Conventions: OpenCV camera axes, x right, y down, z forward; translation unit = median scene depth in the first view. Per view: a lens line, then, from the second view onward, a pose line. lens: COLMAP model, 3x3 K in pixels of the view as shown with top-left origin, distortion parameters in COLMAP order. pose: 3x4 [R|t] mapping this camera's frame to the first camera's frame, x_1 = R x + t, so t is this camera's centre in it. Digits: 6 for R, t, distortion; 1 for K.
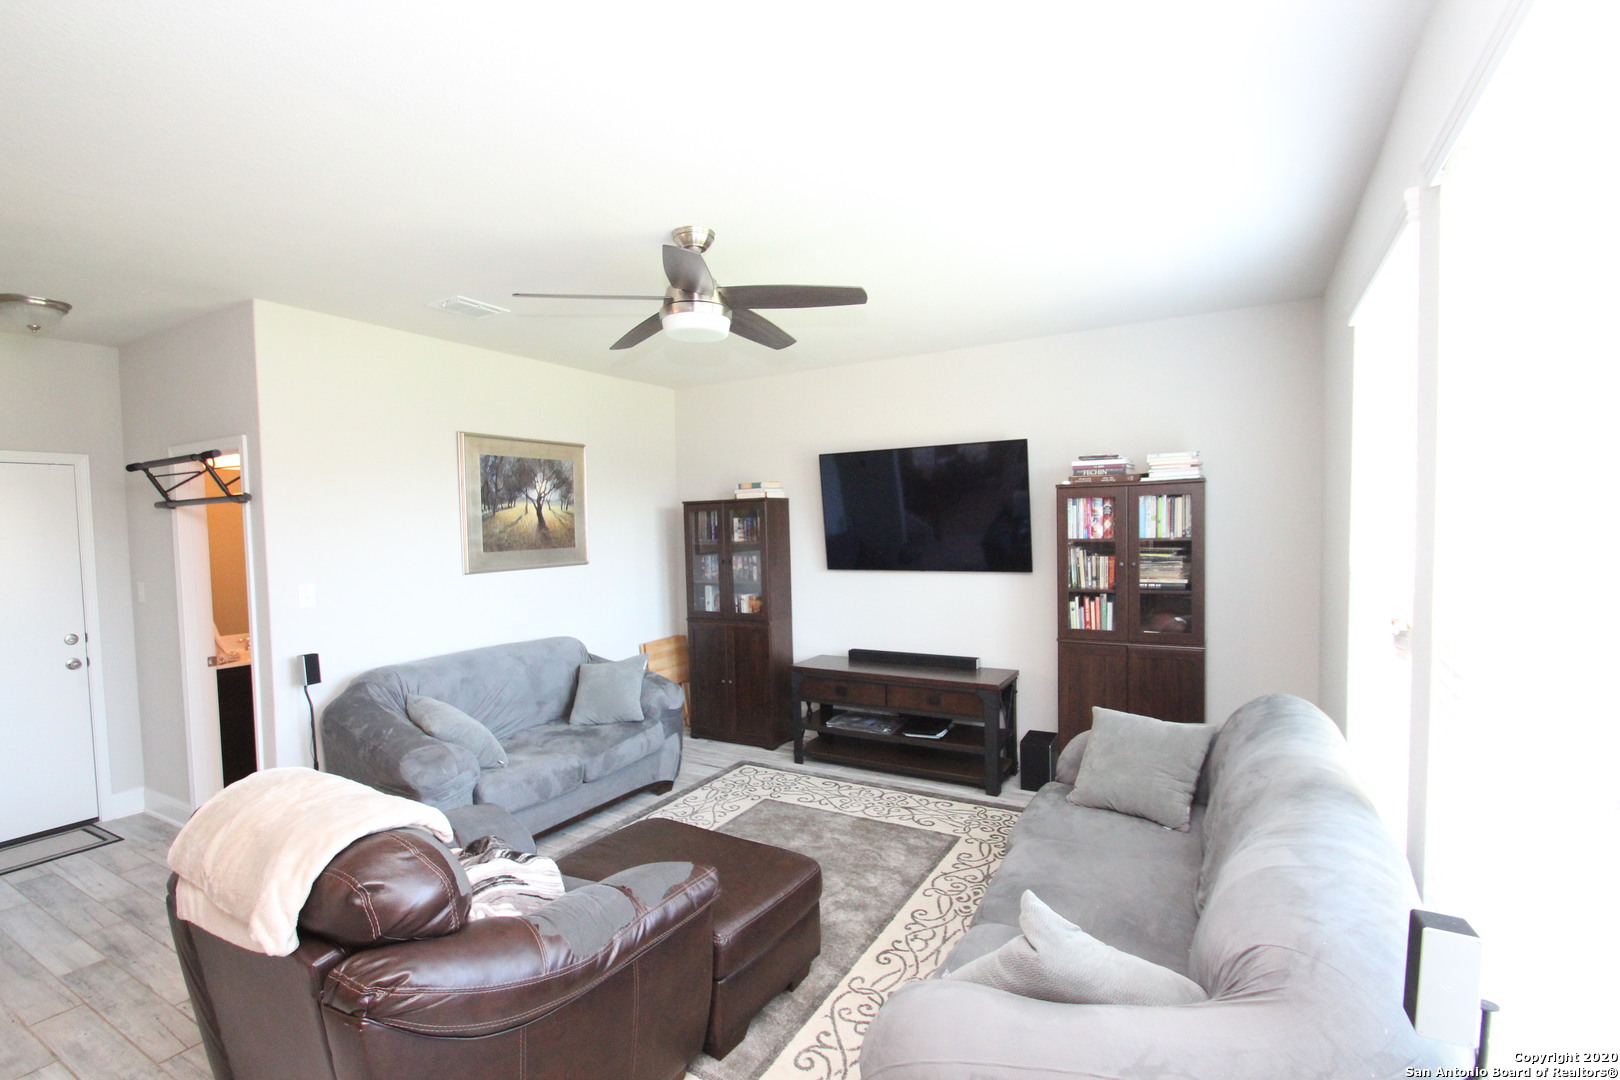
lens RADIAL K [[736.7, 0, 811.4], [0, 736.7, 544.9], [0, 0, 1]] dist [0.000257, 0.000009]
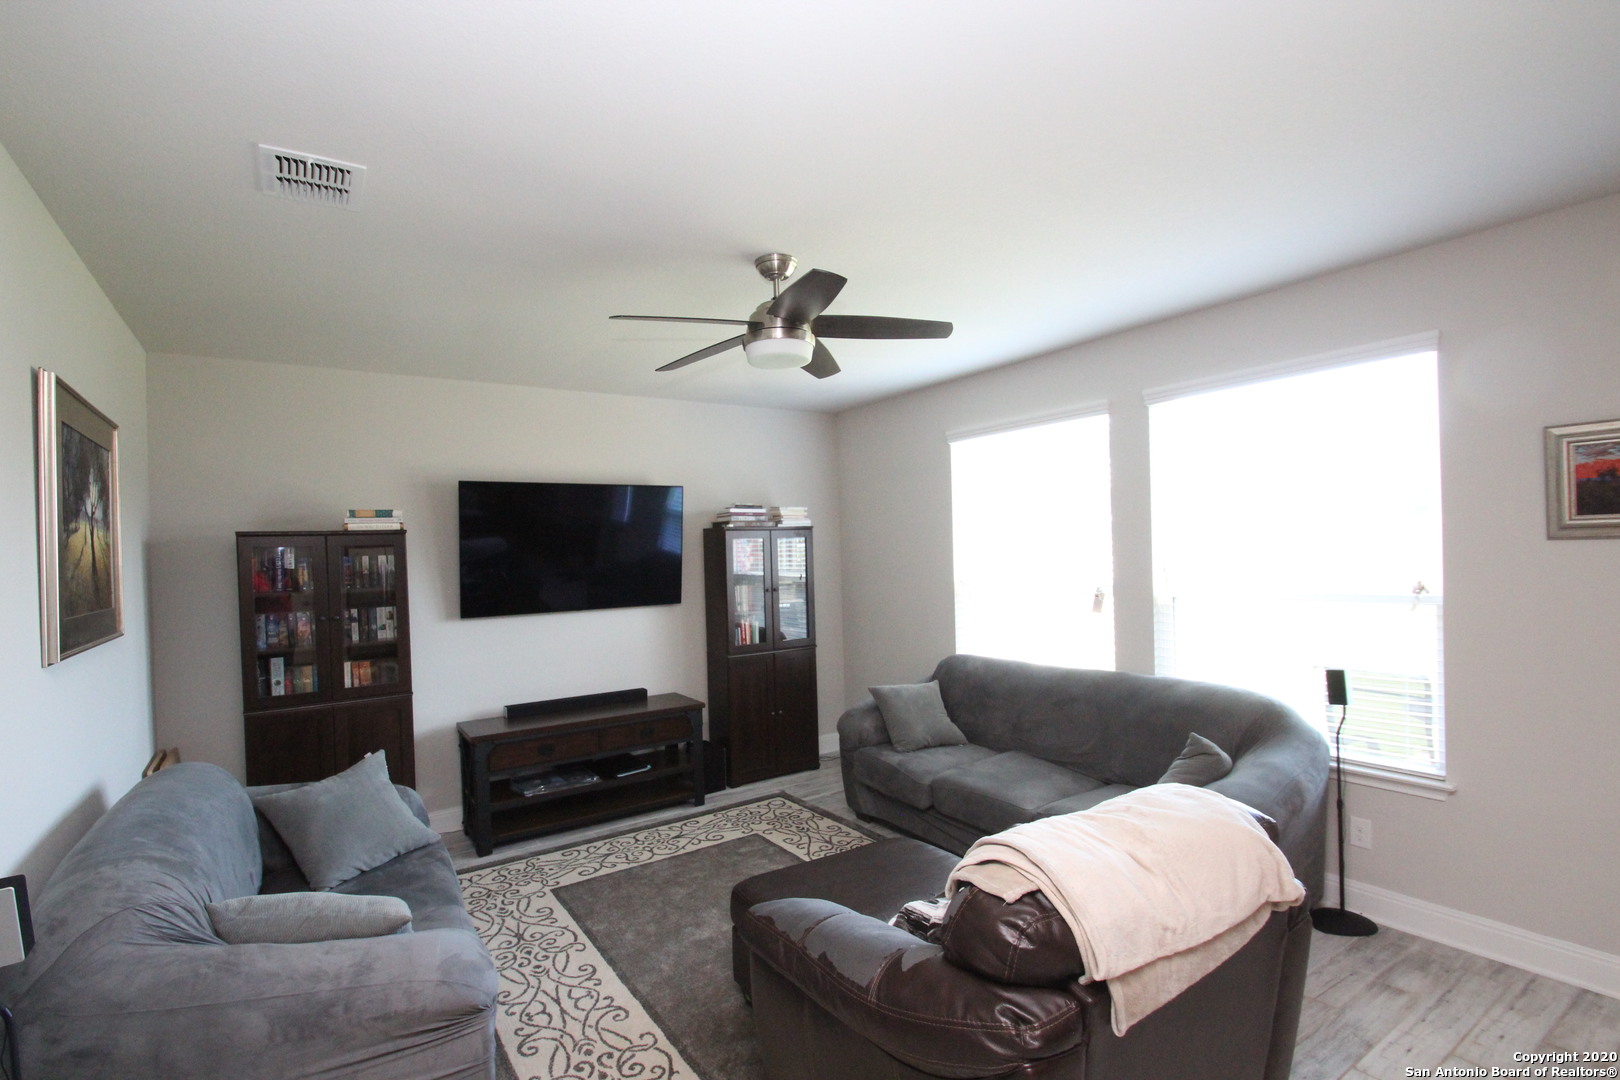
lens RADIAL K [[749.2, 0, 789.5], [0, 749.2, 554.6], [0, 0, 1]] dist [0.001304, -0.008977]
pose [[0.451734, -0.002611, 0.892149, -0.658805], [0.037620, 0.999162, -0.016125, -0.012448], [-0.891359, 0.040847, 0.451454, 0.335725]]
